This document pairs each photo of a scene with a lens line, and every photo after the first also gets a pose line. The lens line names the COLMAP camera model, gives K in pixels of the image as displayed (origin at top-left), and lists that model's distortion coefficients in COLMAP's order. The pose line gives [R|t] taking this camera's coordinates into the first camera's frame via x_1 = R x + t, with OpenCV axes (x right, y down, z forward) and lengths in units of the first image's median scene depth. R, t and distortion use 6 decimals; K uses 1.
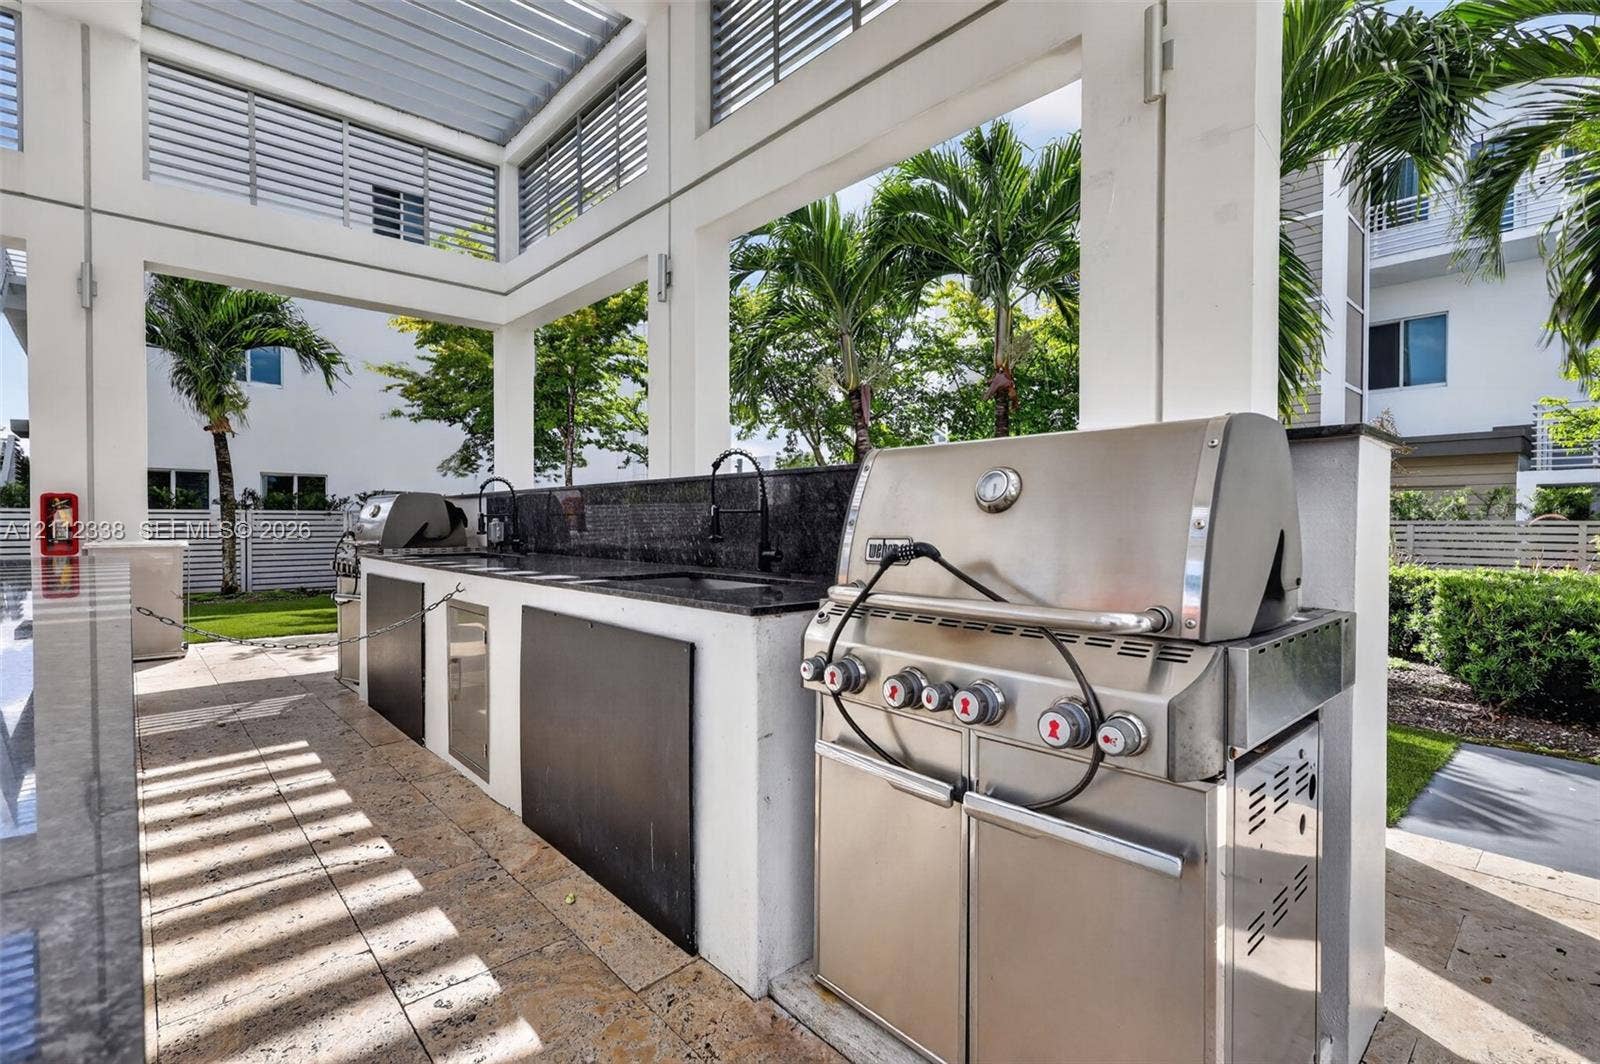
lens RADIAL K [[741.6, 0, 797.2], [0, 741.6, 526.9], [0, 0, 1]] dist [-0.000535, 0.002022]
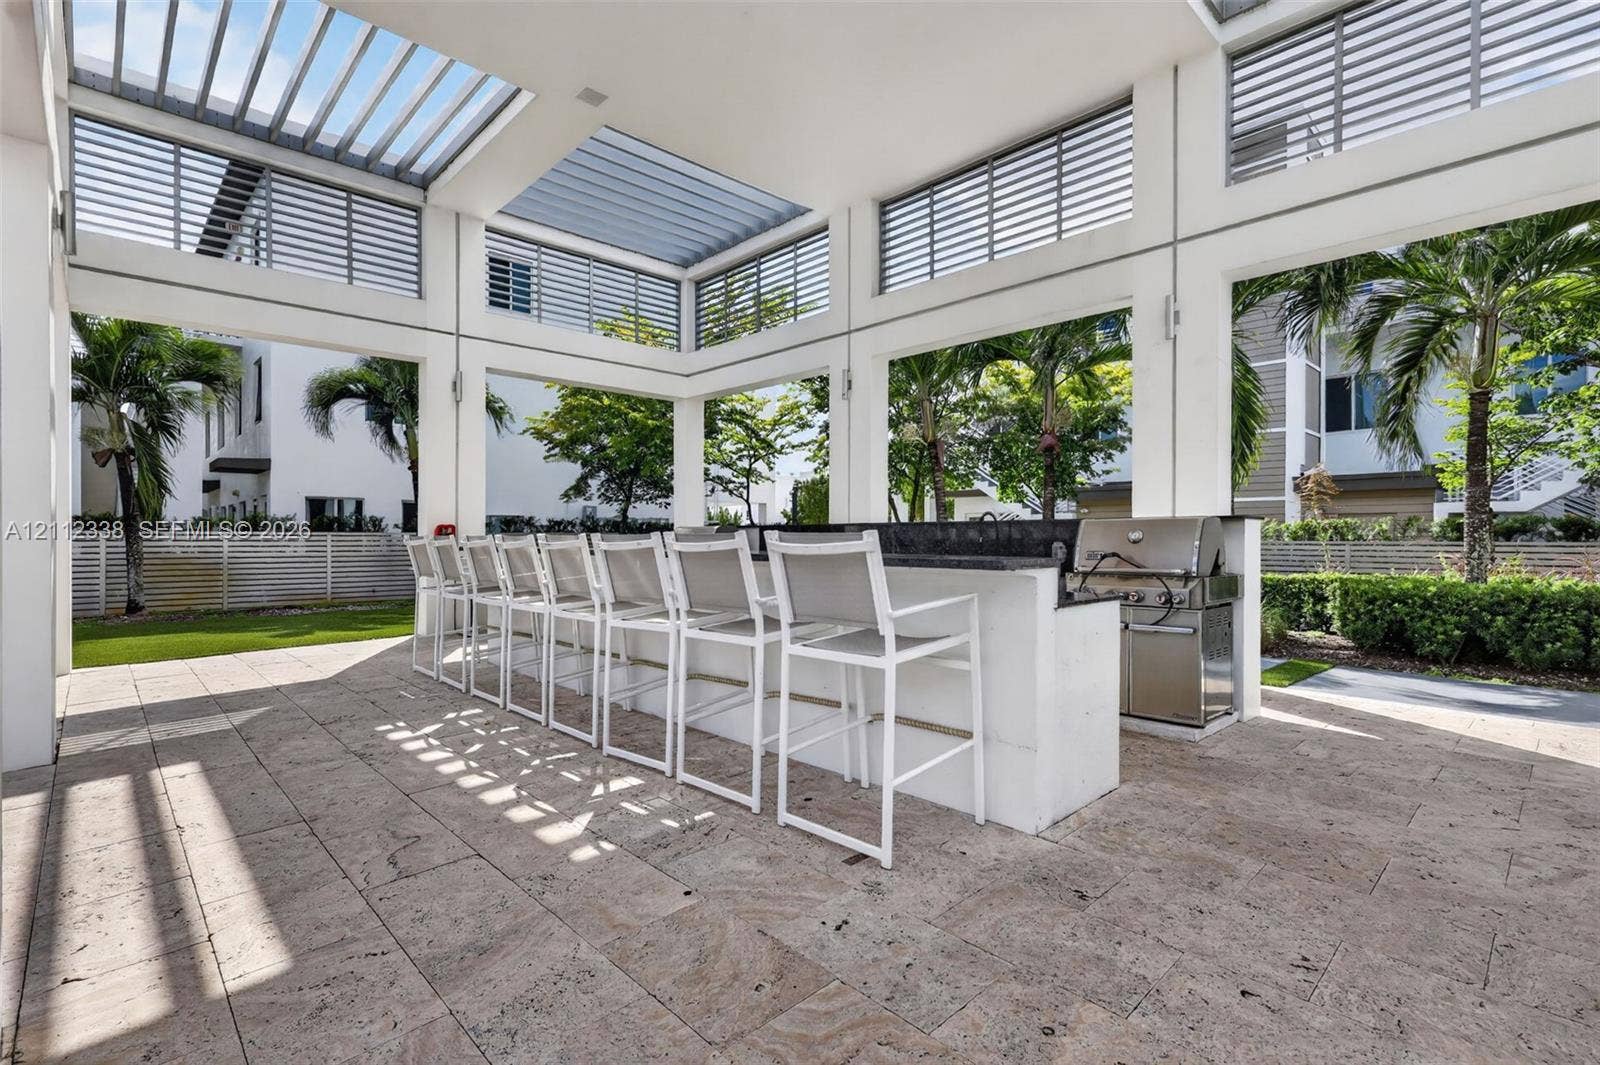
lens RADIAL K [[741.6, 0, 803.5], [0, 741.6, 538.1], [0, 0, 1]] dist [-0.000535, 0.002022]
pose [[0.999805, 0.000433, 0.019733, -0.286792], [-0.000259, 0.999961, -0.008831, -0.003072], [-0.019736, 0.008824, 0.999766, -0.512745]]
